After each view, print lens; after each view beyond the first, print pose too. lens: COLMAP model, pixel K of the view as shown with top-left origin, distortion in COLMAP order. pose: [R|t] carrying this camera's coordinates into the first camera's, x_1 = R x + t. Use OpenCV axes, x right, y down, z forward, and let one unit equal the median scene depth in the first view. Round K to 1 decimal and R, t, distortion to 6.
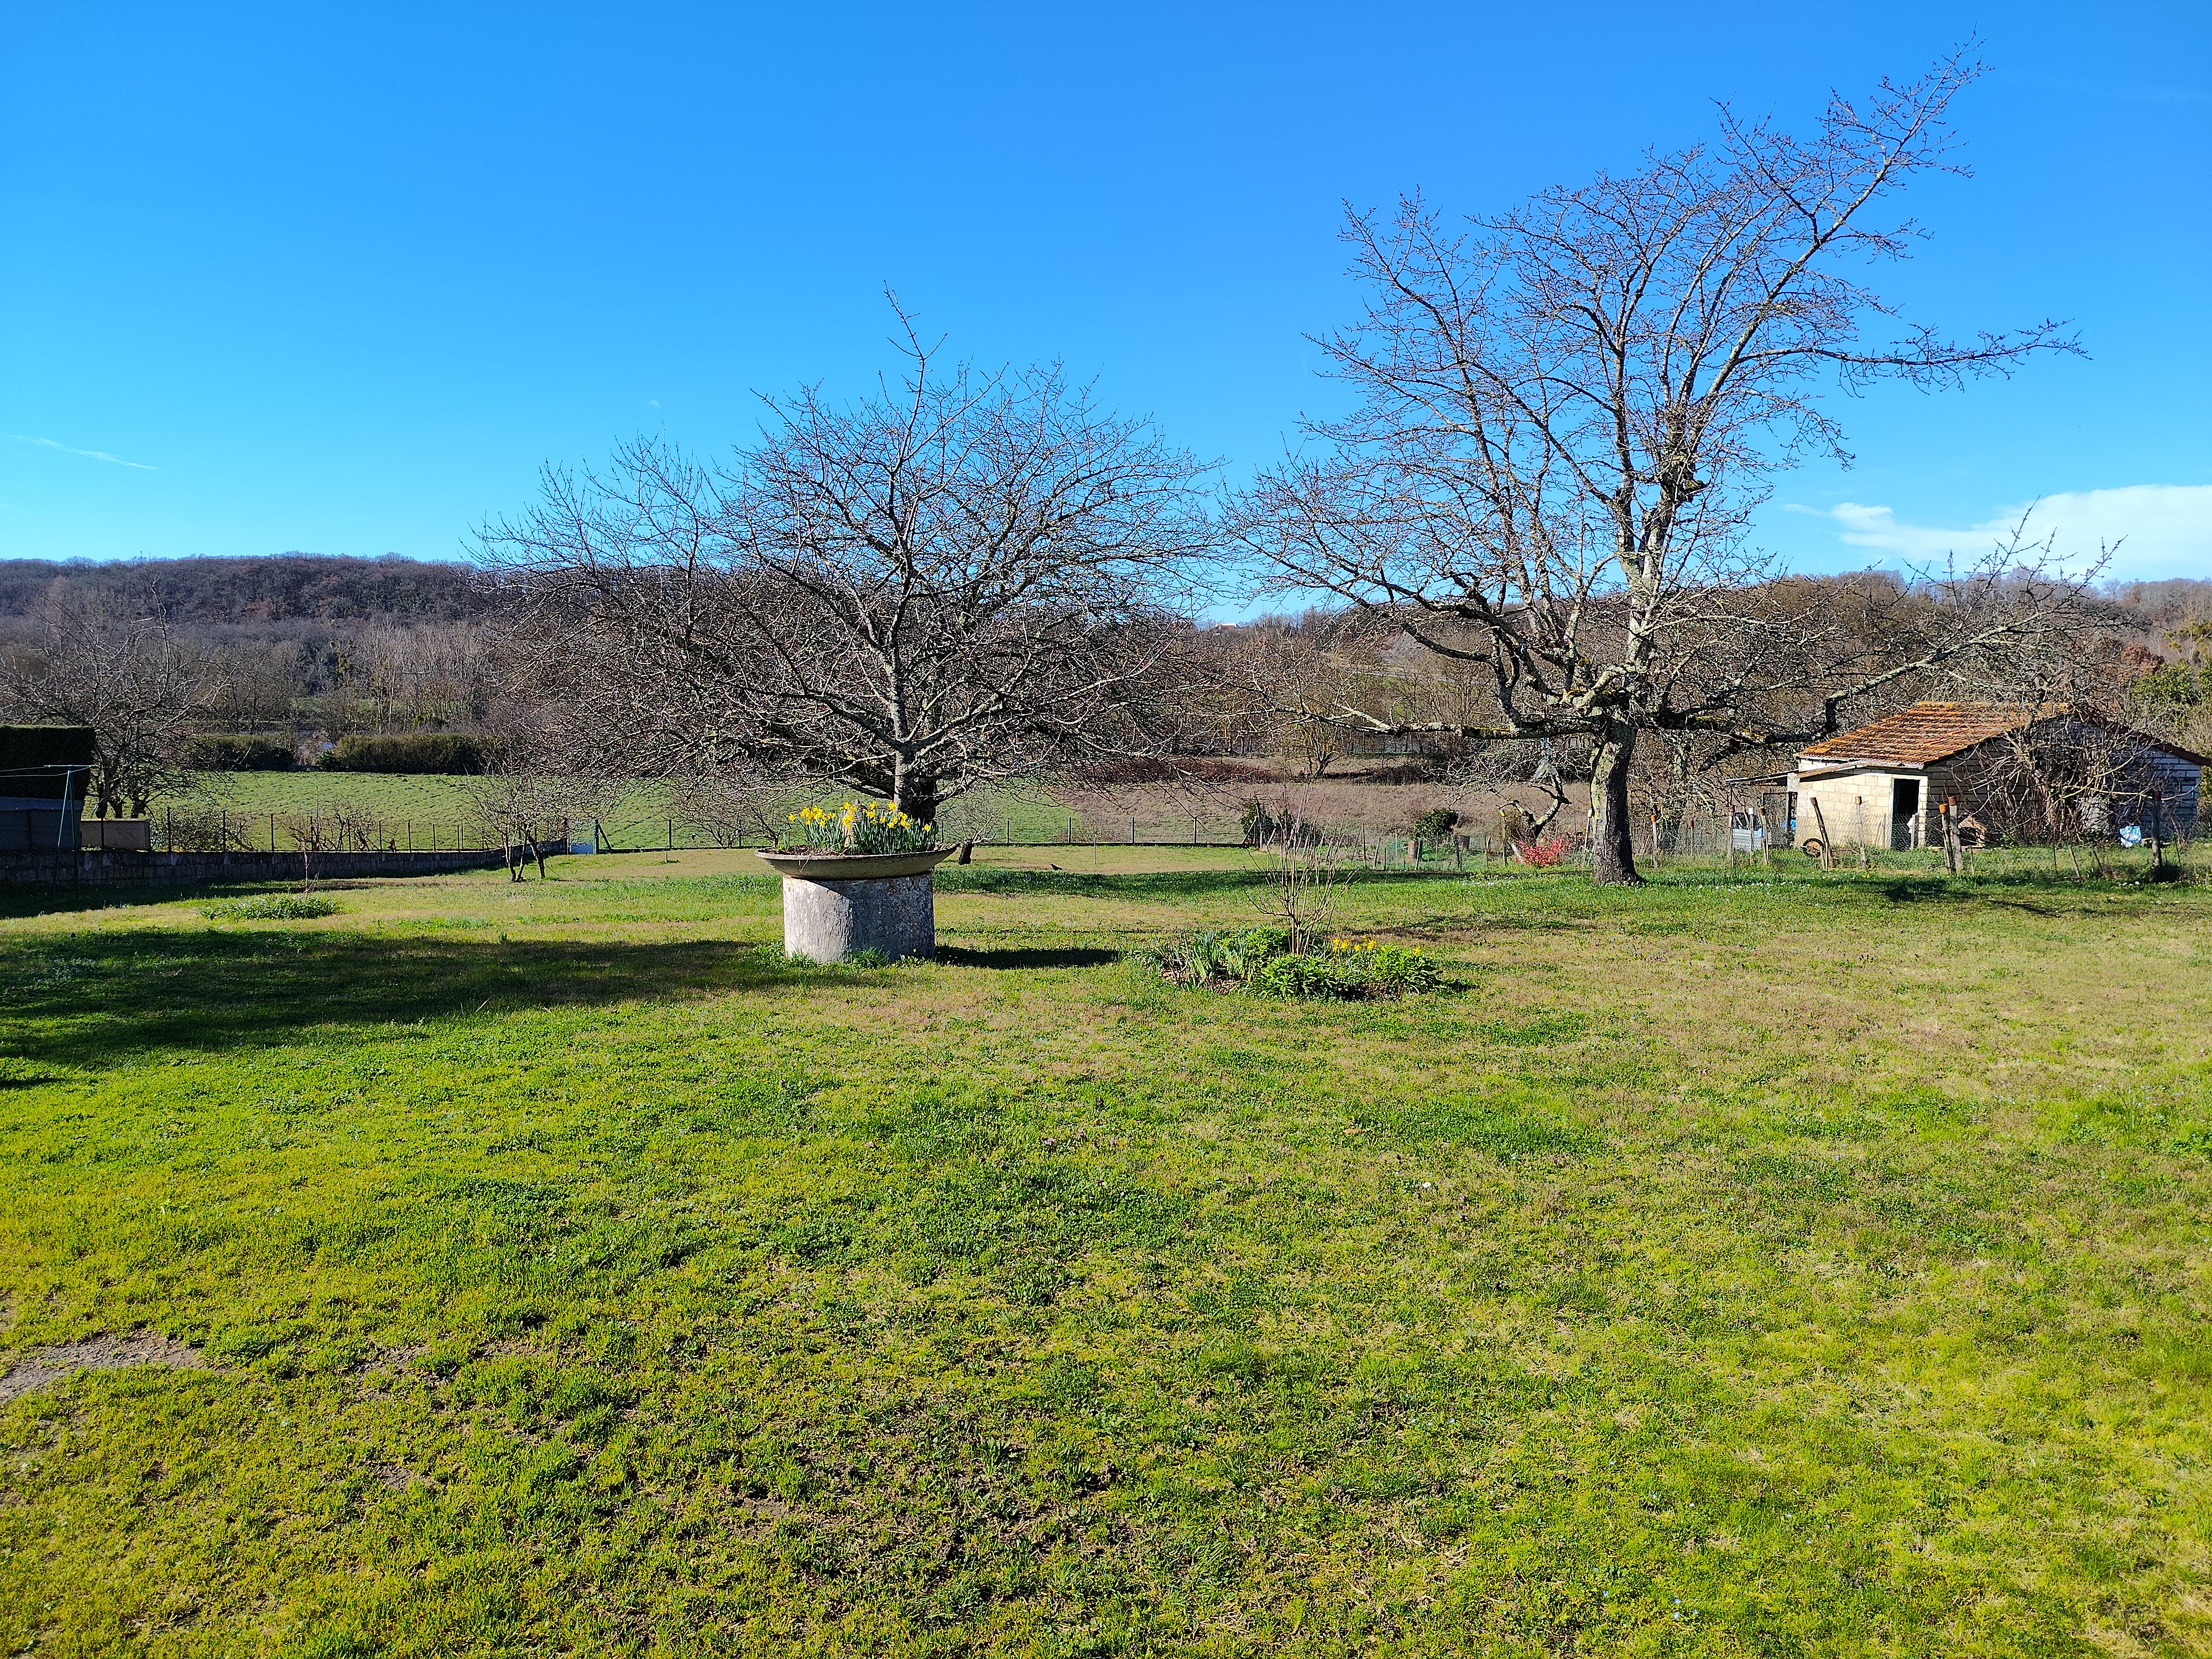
lens RADIAL K [[1542.7, 0, 1106.0], [0, 1542.7, 829.5], [0, 0, 1]] dist [0.067621, -0.000110]
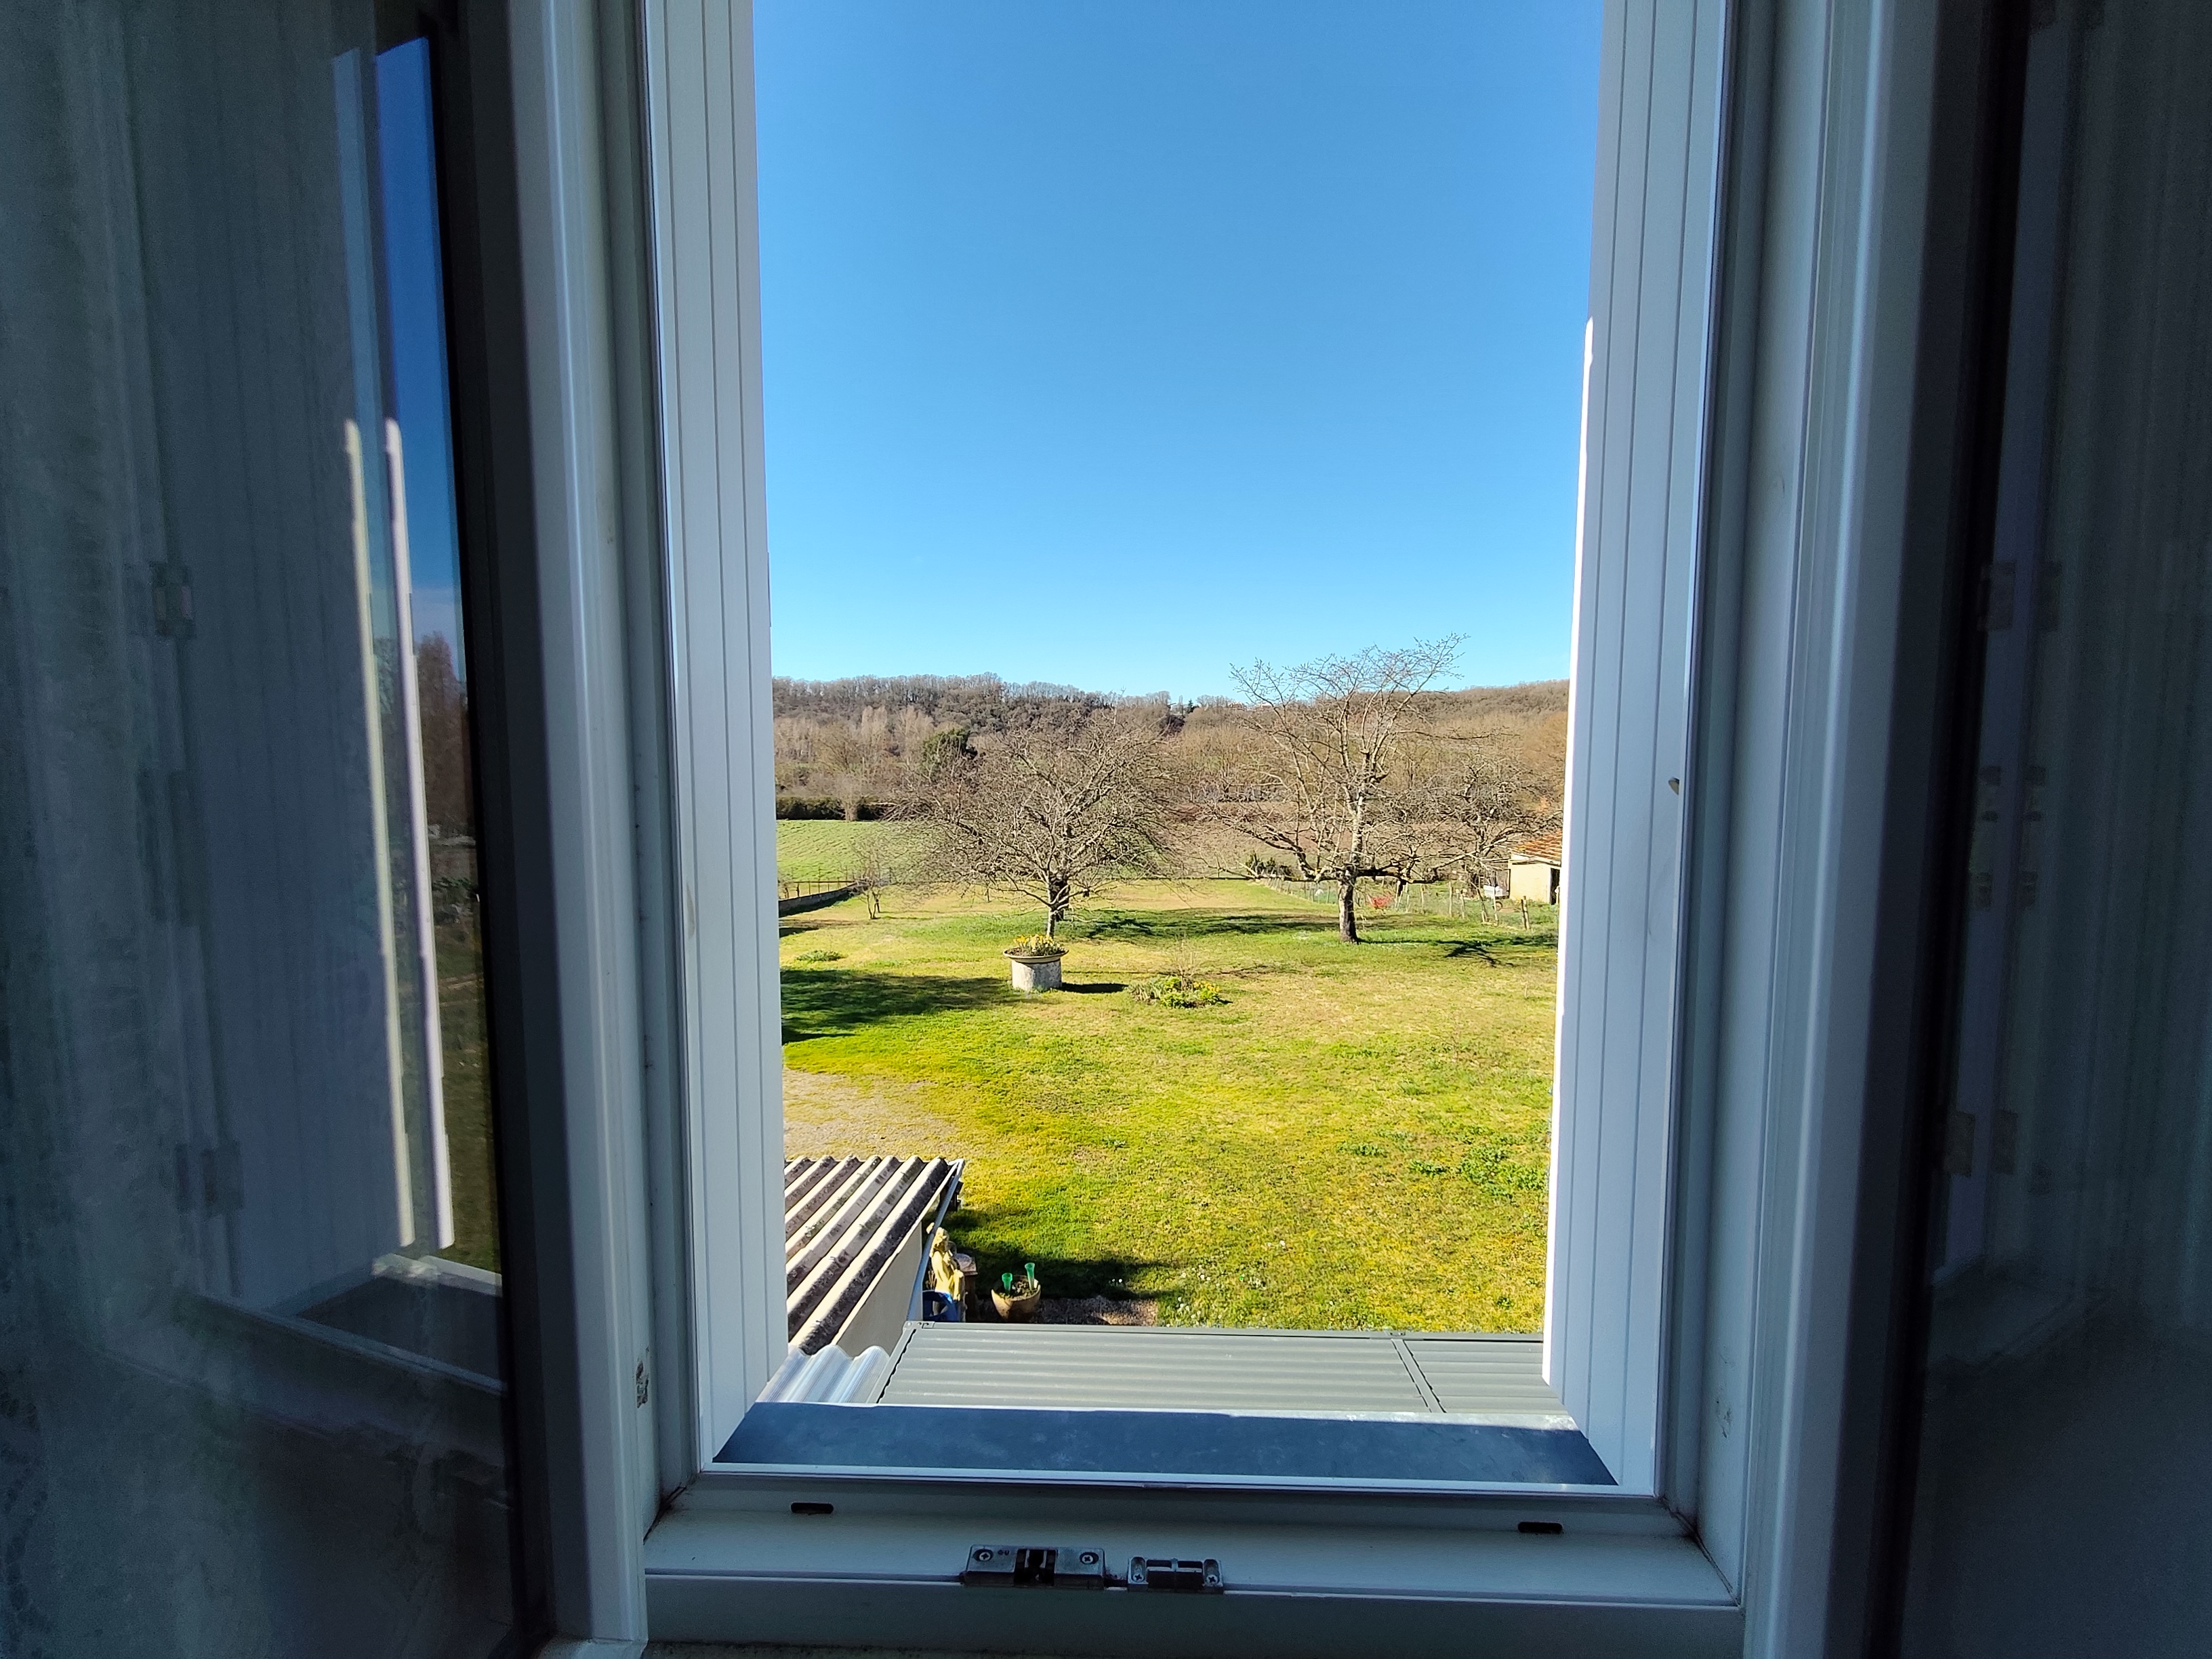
lens RADIAL K [[1032.1, 0, 1106.0], [0, 1032.1, 829.5], [0, 0, 1]] dist [-0.000402, -0.000007]
pose [[0.996691, -0.004302, -0.081170, 0.173647], [0.003820, 0.999974, -0.006101, -0.265799], [0.081195, 0.005771, 0.996682, -1.244988]]
